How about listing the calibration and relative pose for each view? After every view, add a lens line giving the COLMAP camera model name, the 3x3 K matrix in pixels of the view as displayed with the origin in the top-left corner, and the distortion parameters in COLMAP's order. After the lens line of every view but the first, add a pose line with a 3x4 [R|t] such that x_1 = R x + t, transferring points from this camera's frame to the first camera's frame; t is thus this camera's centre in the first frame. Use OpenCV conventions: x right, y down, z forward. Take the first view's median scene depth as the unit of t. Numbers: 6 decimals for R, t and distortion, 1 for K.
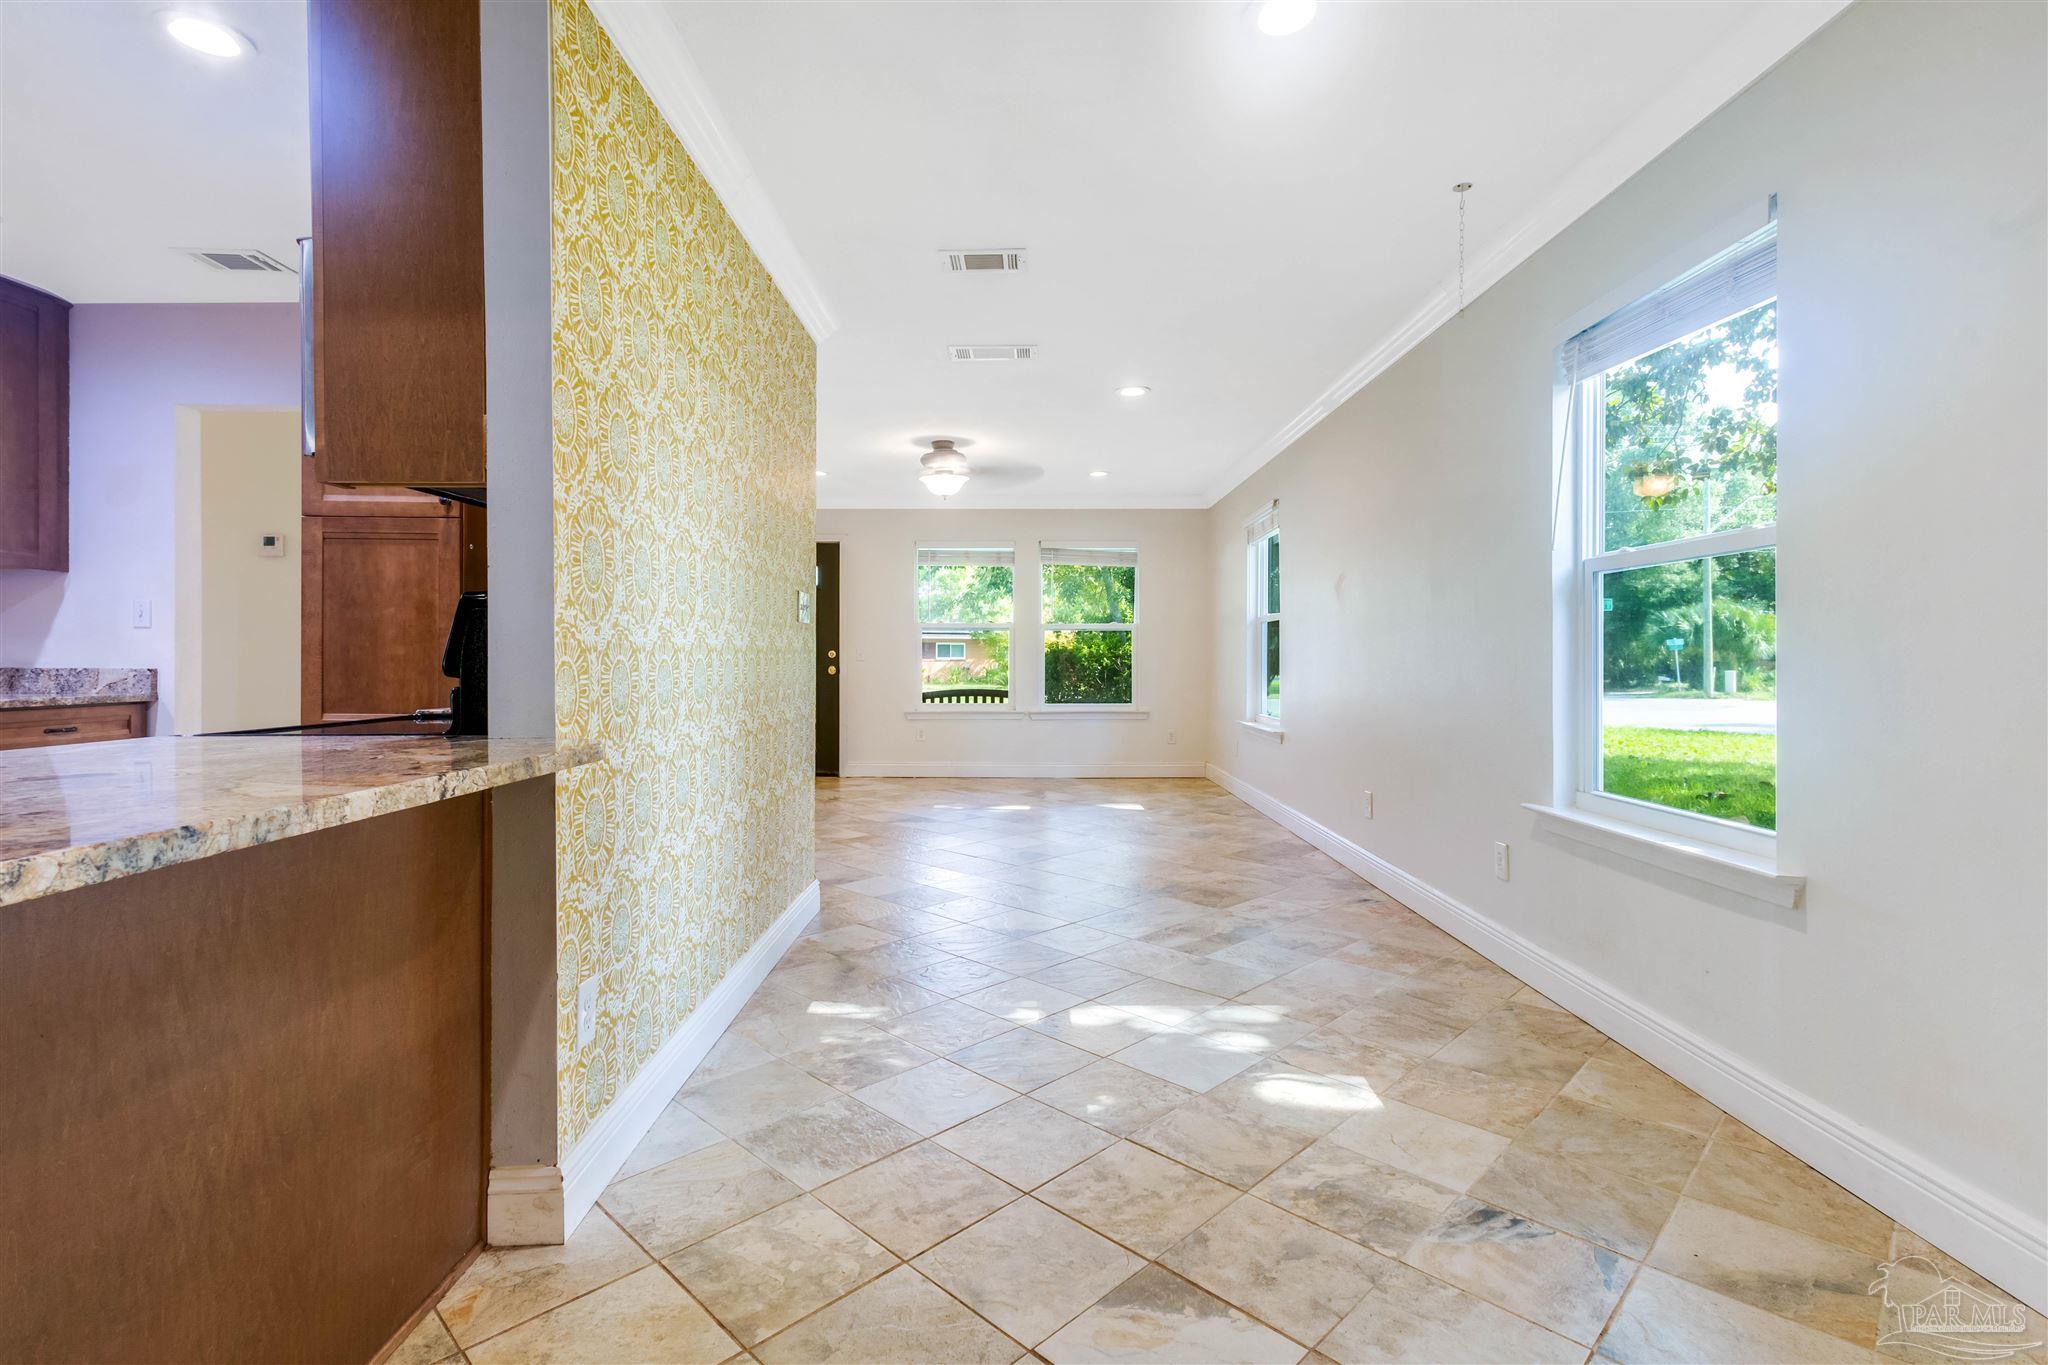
lens RADIAL K [[967.2, 0, 1018.4], [0, 967.2, 658.0], [0, 0, 1]] dist [0.011650, -0.003136]
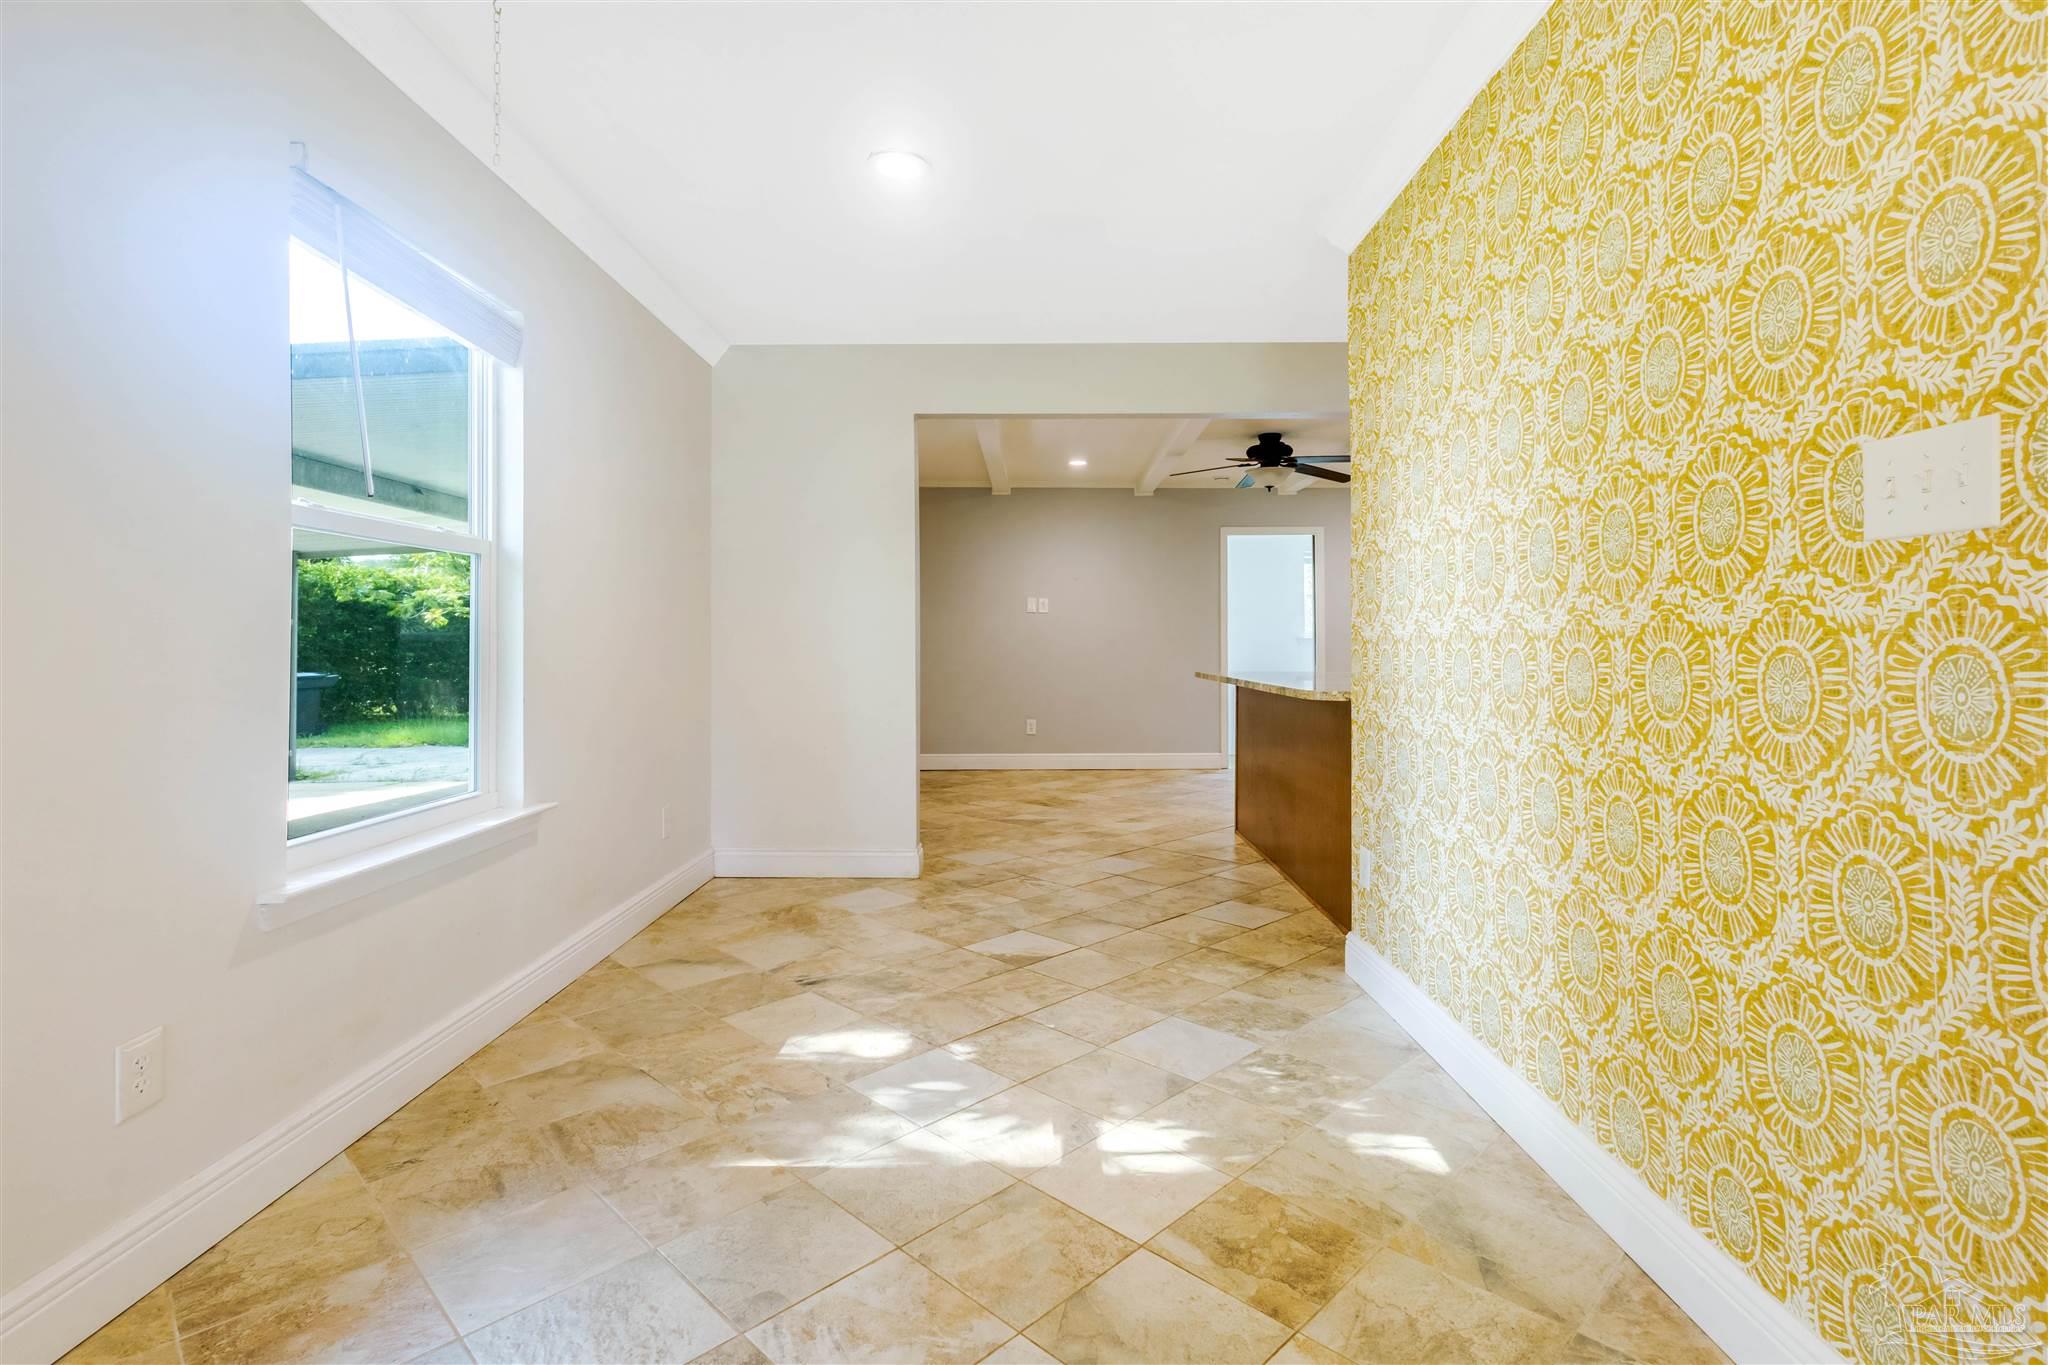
lens RADIAL K [[984.1, 0, 1020.2], [0, 984.1, 623.7], [0, 0, 1]] dist [0.008561, 0.000079]
pose [[-0.999944, -0.000409, 0.010586, 0.061762], [-0.000650, 0.999742, -0.022718, -0.000719], [-0.010574, -0.022723, -0.999686, 1.514586]]
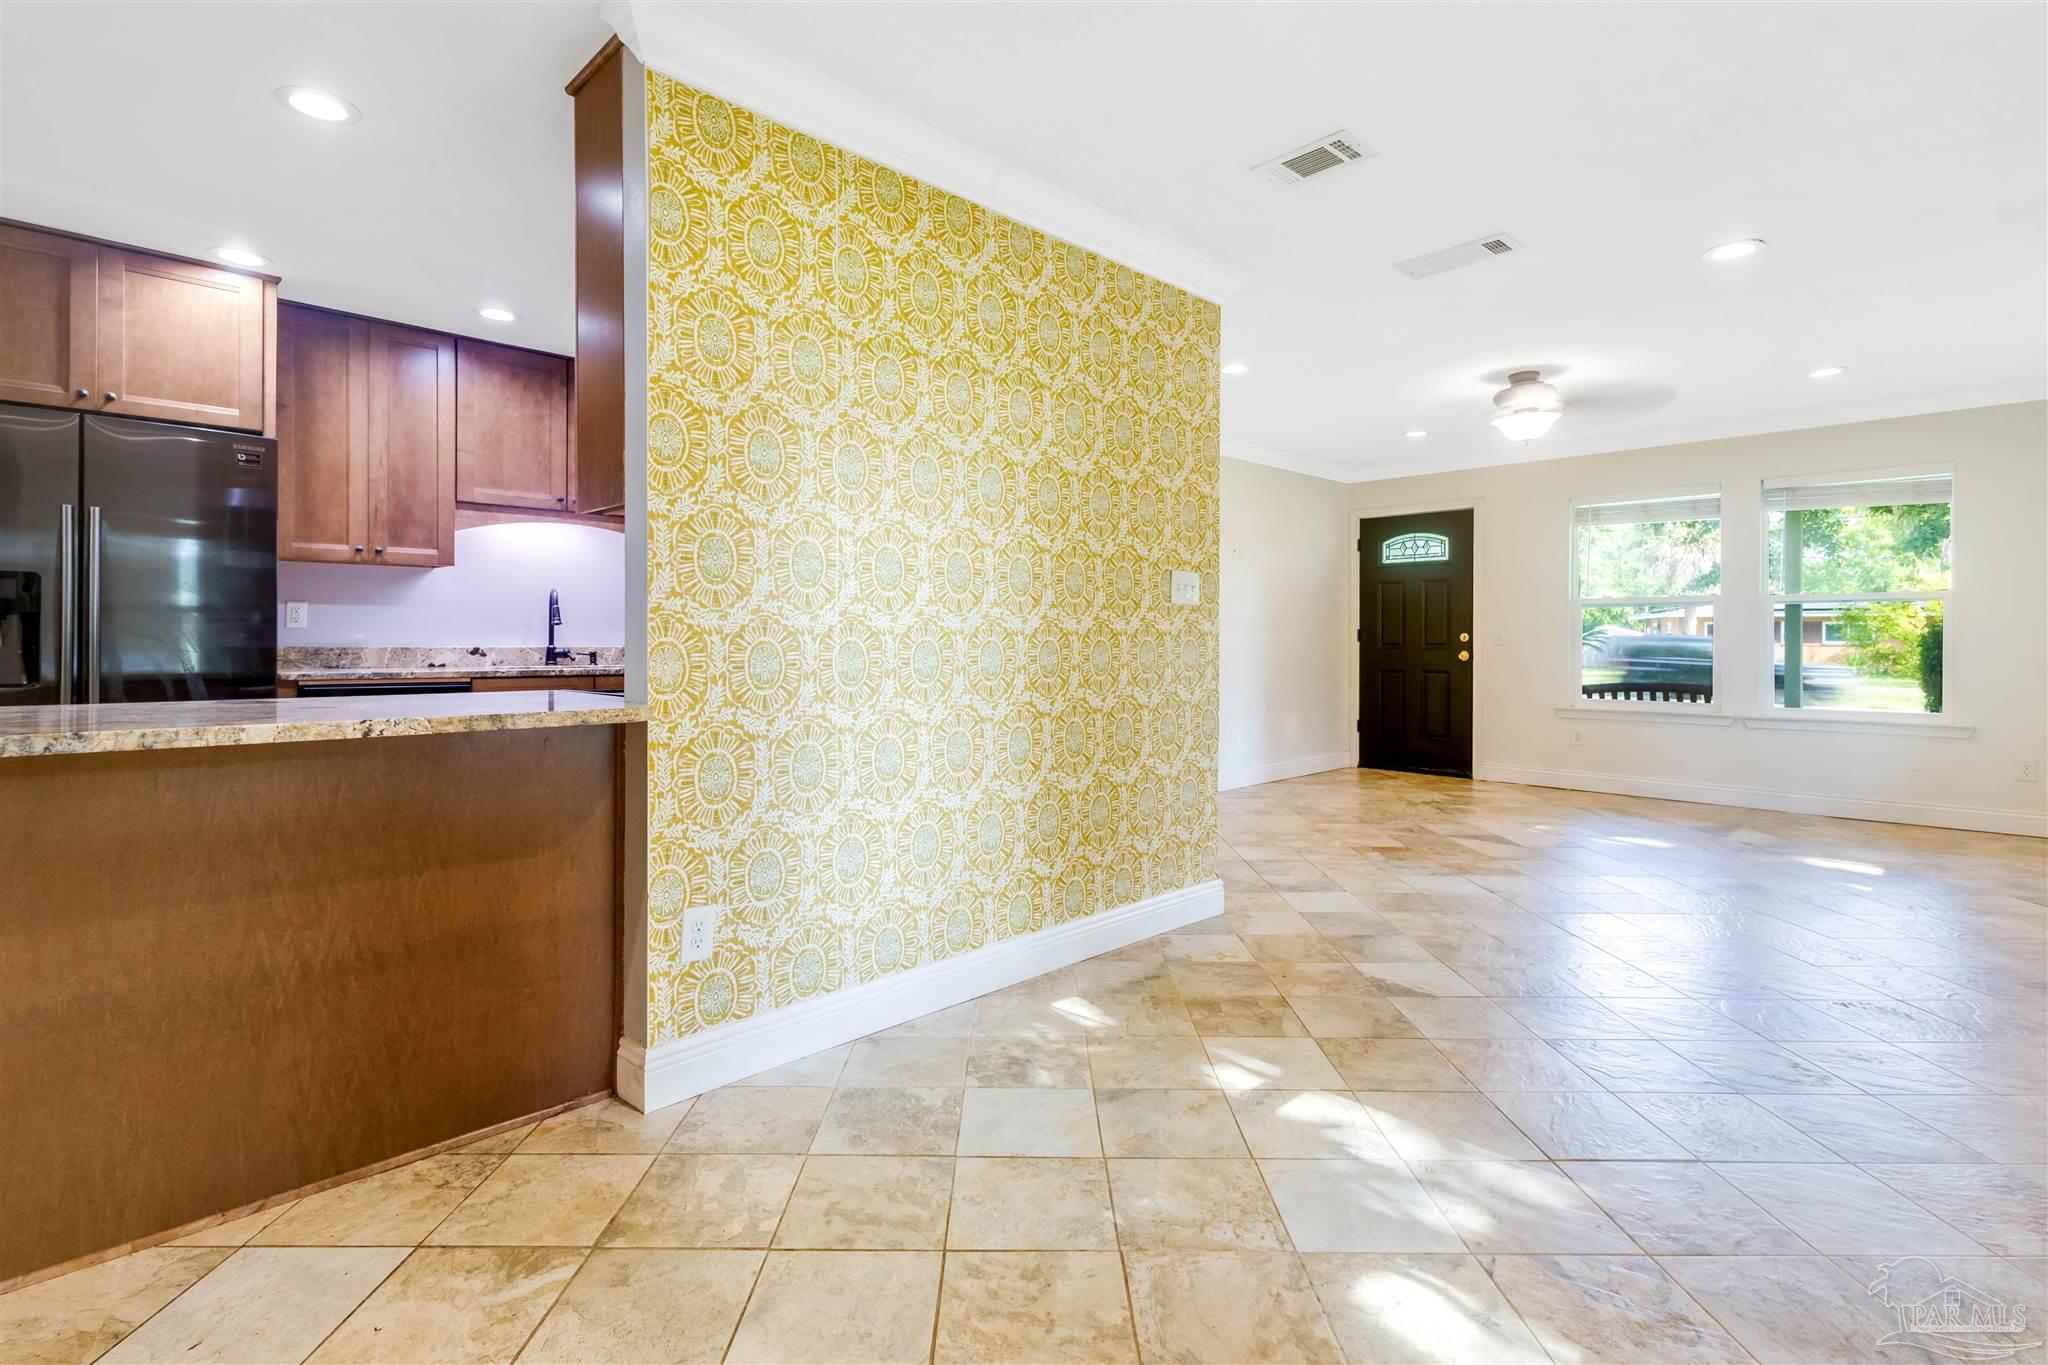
lens RADIAL K [[984.1, 0, 1020.2], [0, 984.1, 632.0], [0, 0, 1]] dist [0.008561, 0.000079]
pose [[0.703105, -0.004010, -0.711075, 0.403880], [-0.003216, 0.999956, -0.008818, 0.000748], [0.711079, 0.008487, 0.703061, 0.242466]]
